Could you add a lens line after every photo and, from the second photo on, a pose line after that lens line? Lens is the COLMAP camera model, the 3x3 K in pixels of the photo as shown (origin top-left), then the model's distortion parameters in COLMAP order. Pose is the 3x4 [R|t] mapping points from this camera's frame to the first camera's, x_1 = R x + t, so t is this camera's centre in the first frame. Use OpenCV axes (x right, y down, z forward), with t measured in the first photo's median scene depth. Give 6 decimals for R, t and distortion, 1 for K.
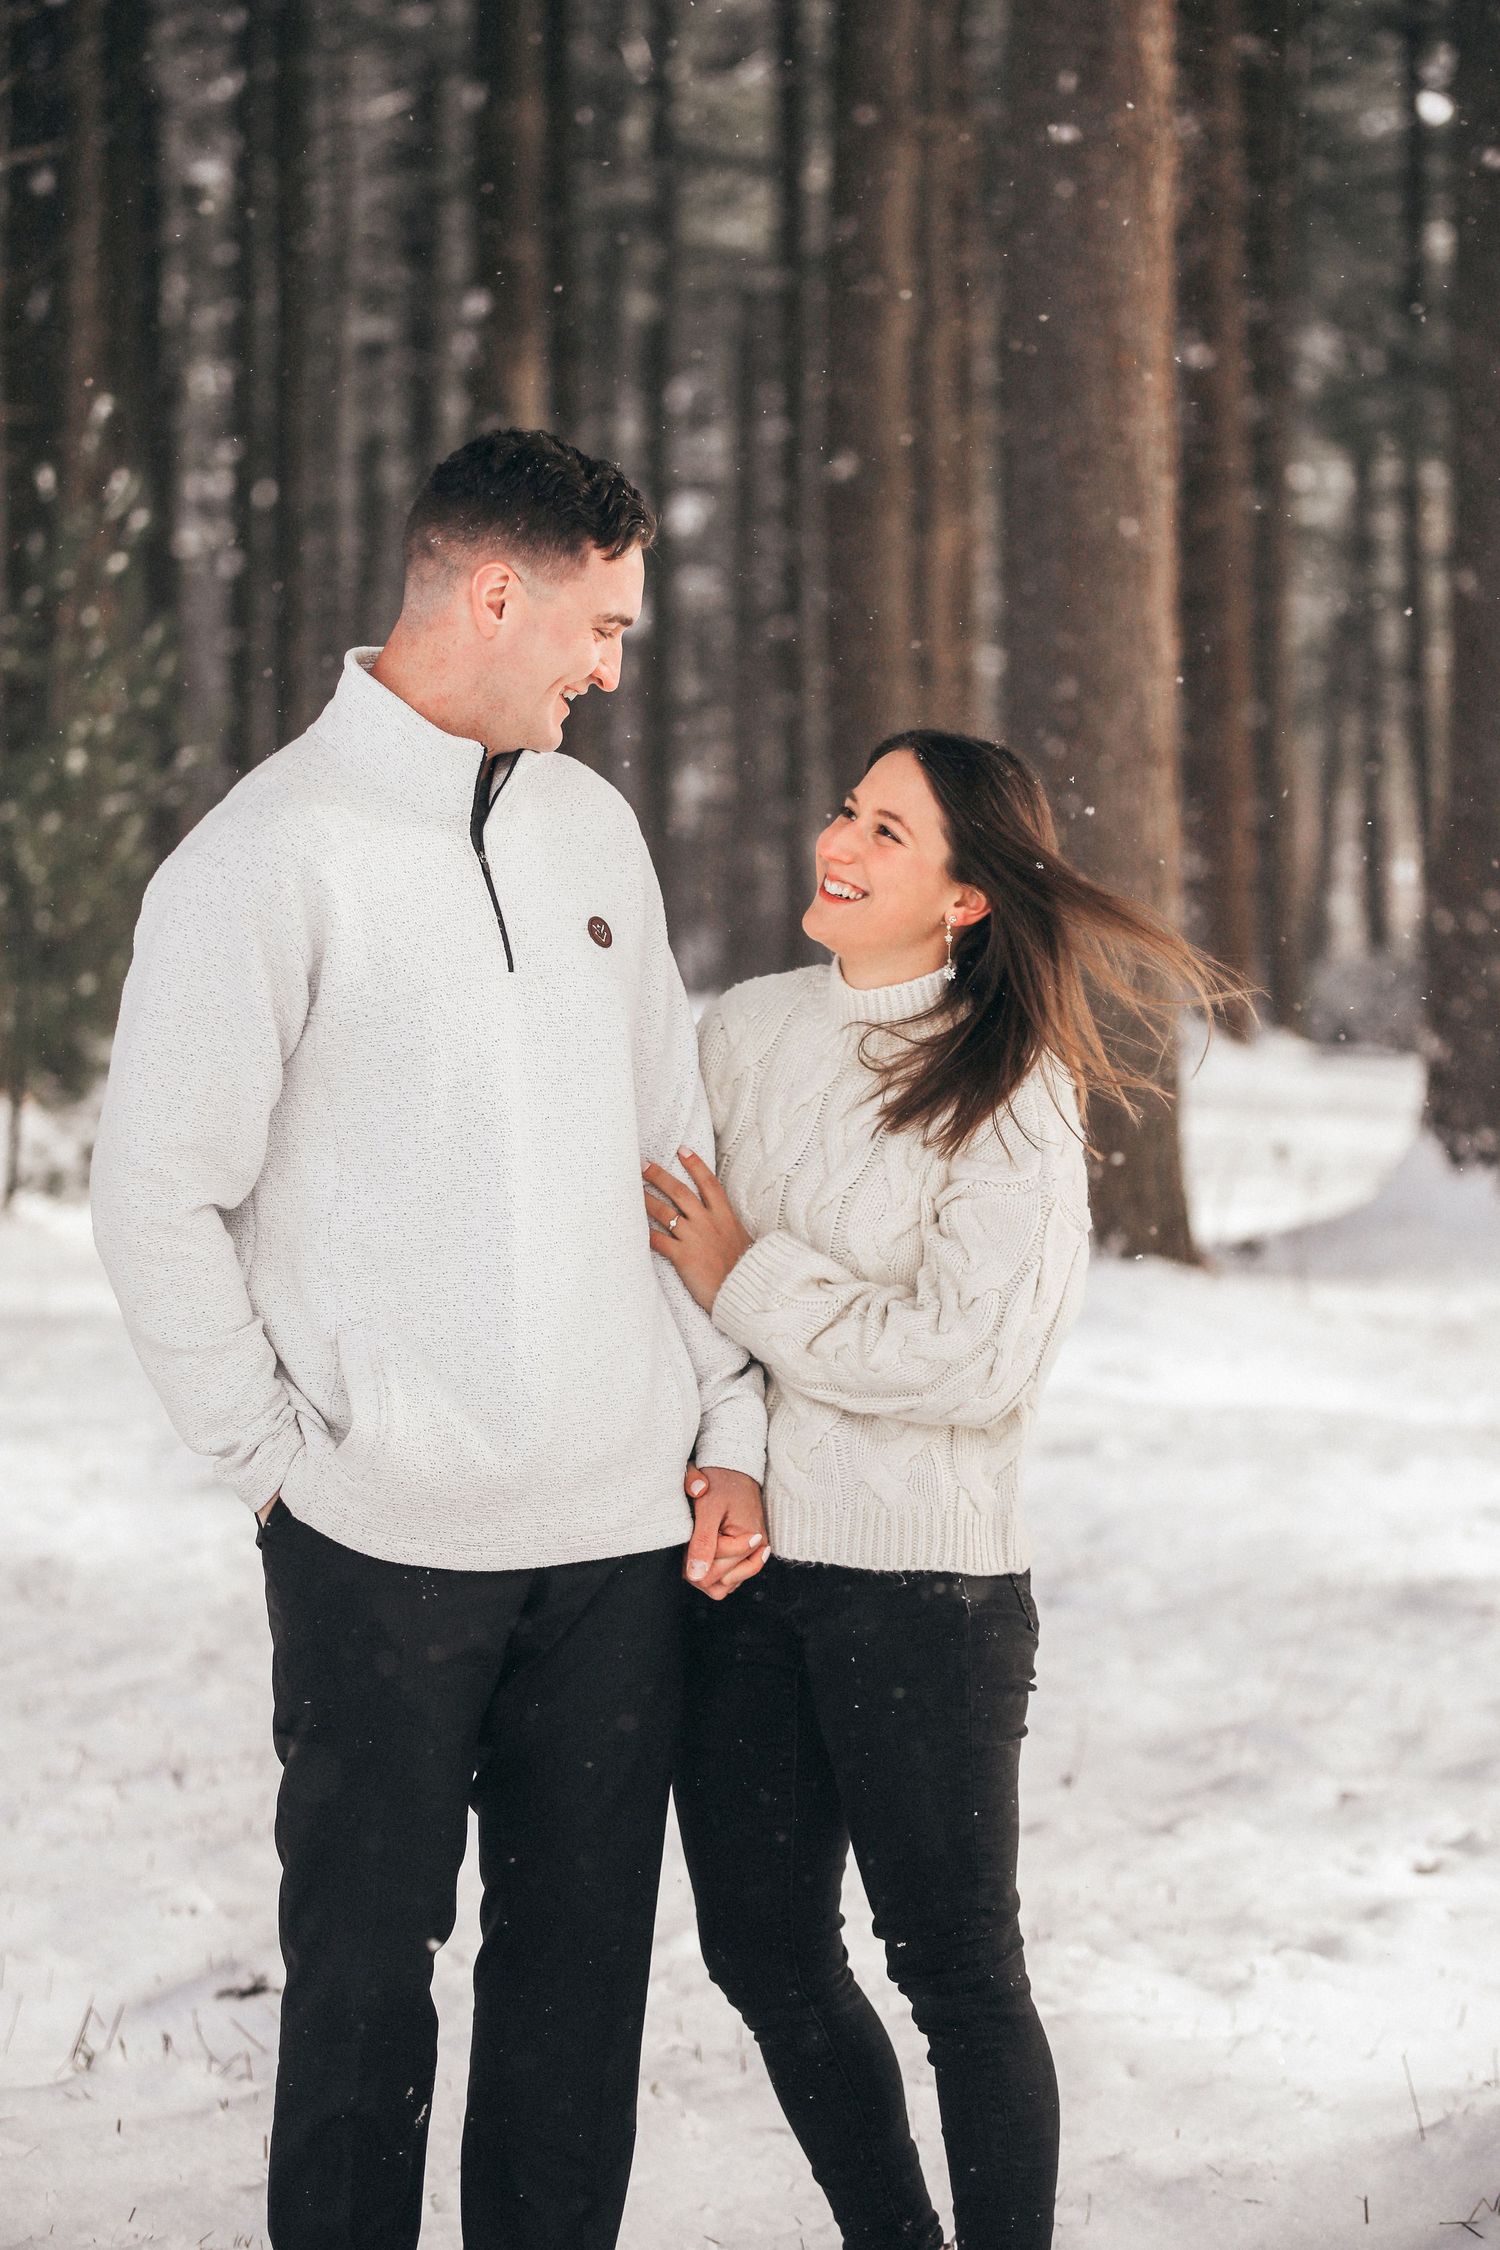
lens RADIAL K [[7221.8, 0, 608.0], [0, 7221.8, 1050.2], [0, 0, 1]] dist [-0.168807, 0.000000]
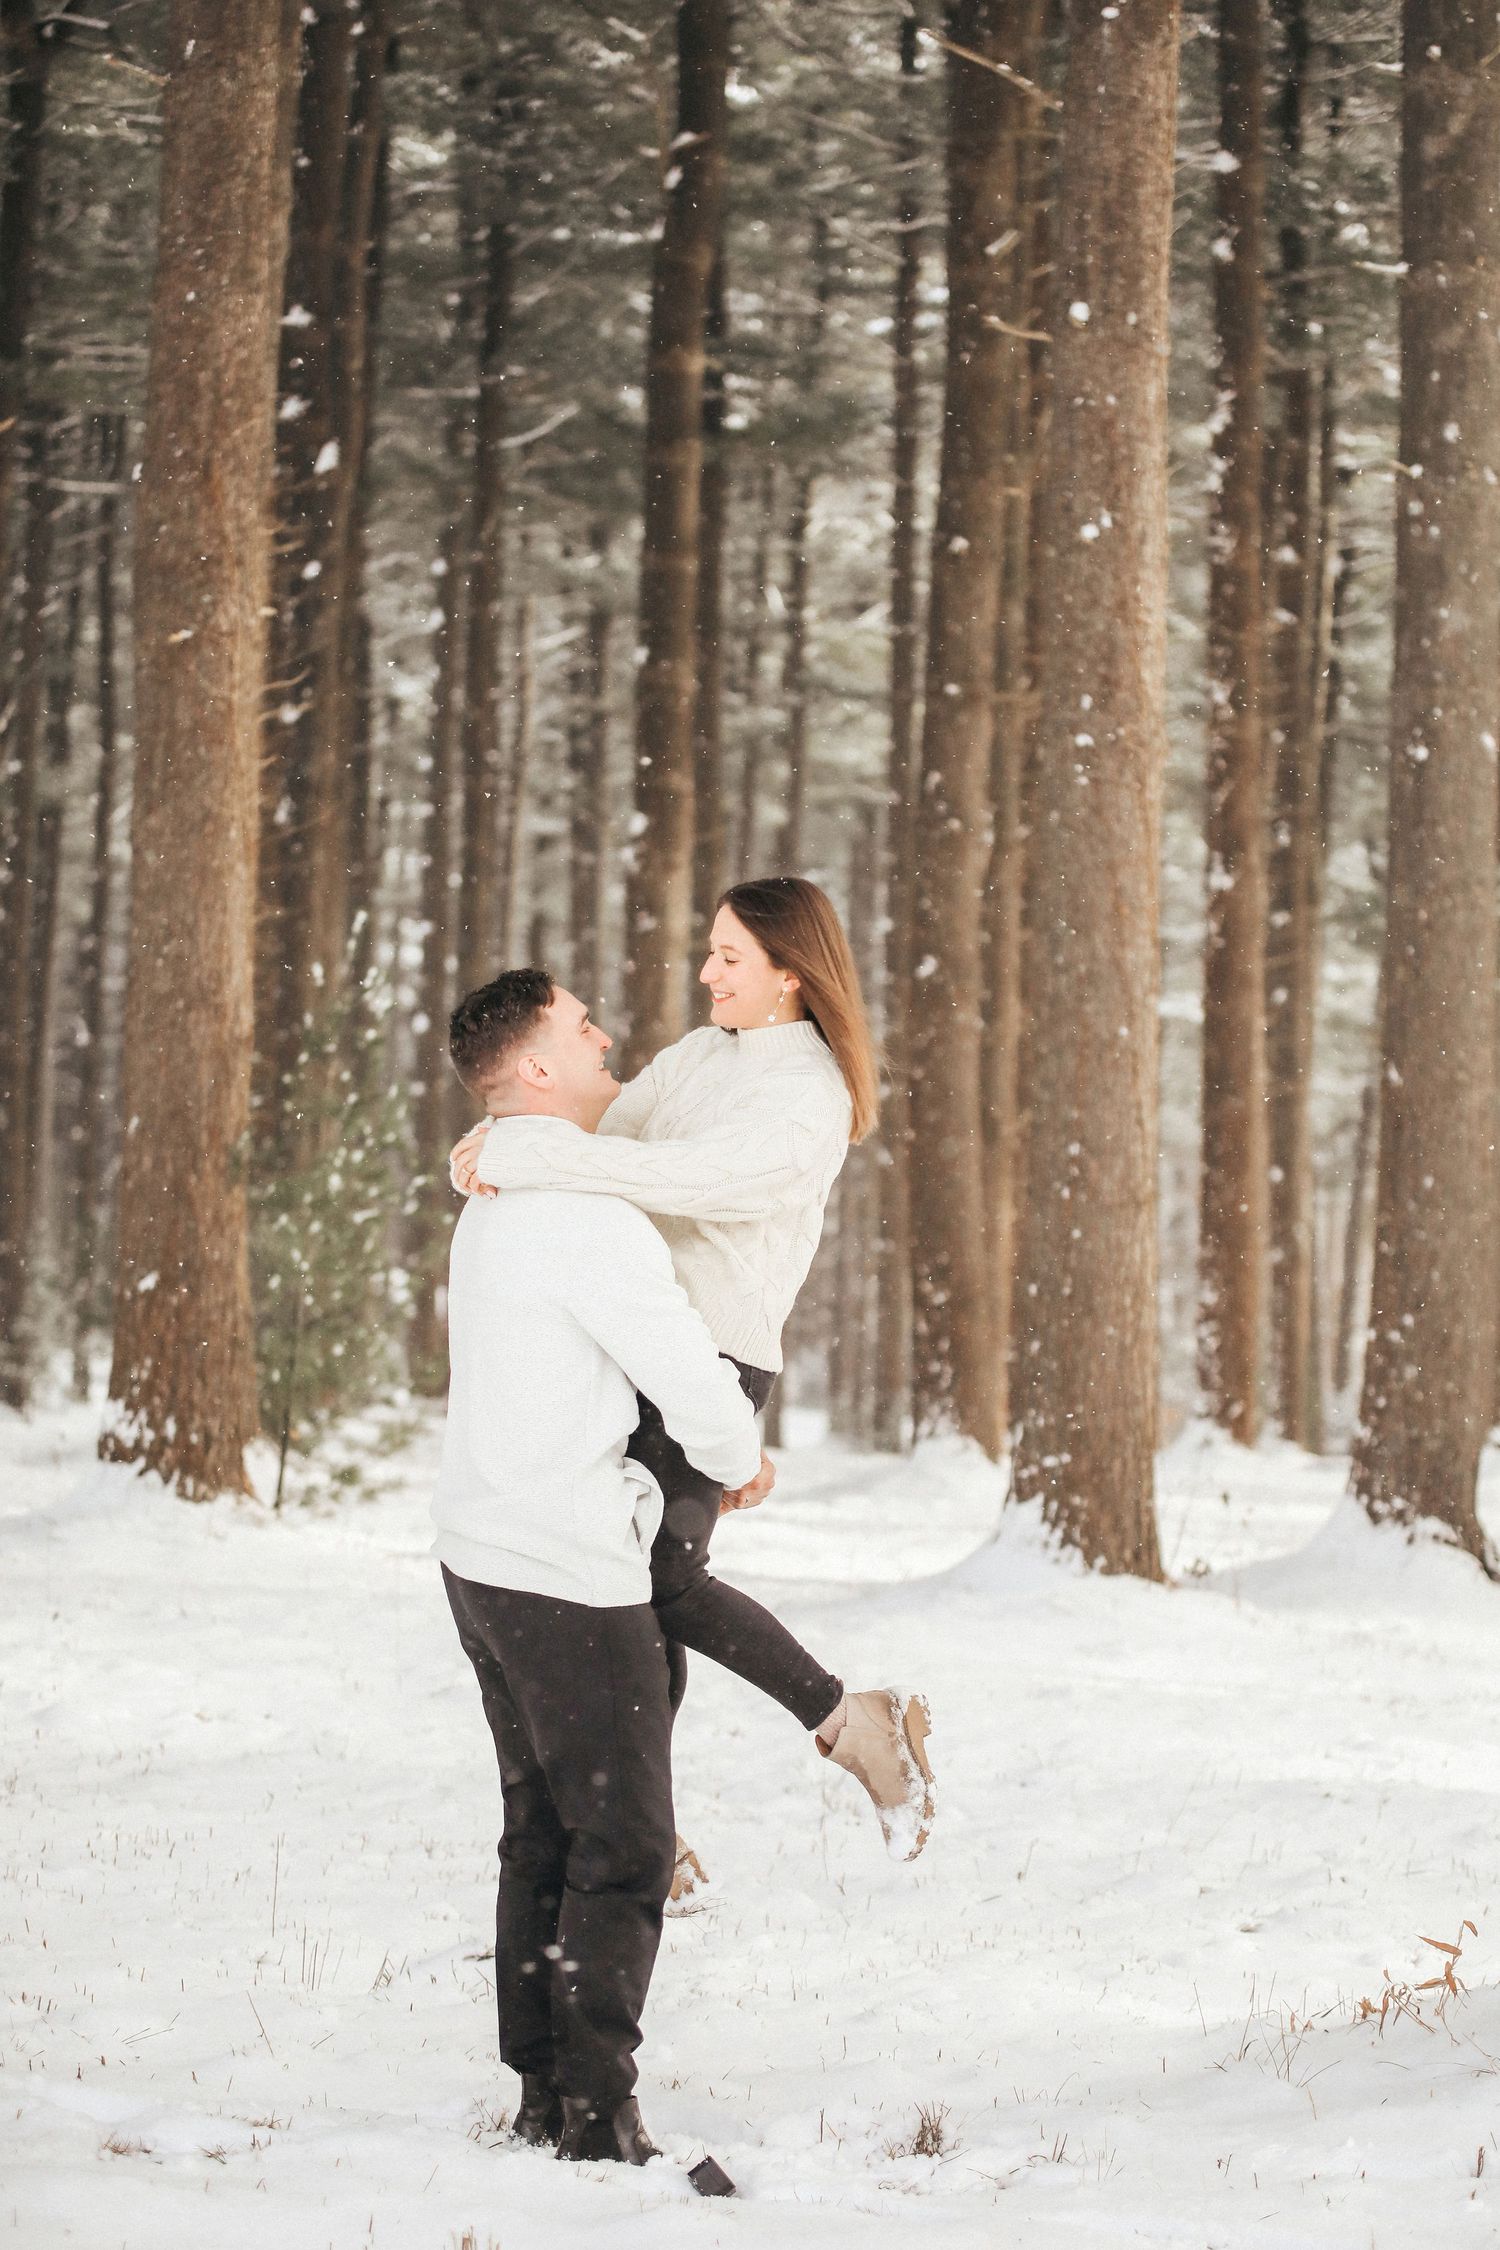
lens RADIAL K [[11968.2, 0, 740.6], [0, 11968.2, 1144.8], [0, 0, 1]] dist [0.013740, 0.000000]
pose [[0.999592, 0.028574, 0.000182, 0.000638], [-0.028531, 0.998412, -0.048572, 0.060194], [-0.001570, 0.048547, 0.998820, -1.248366]]
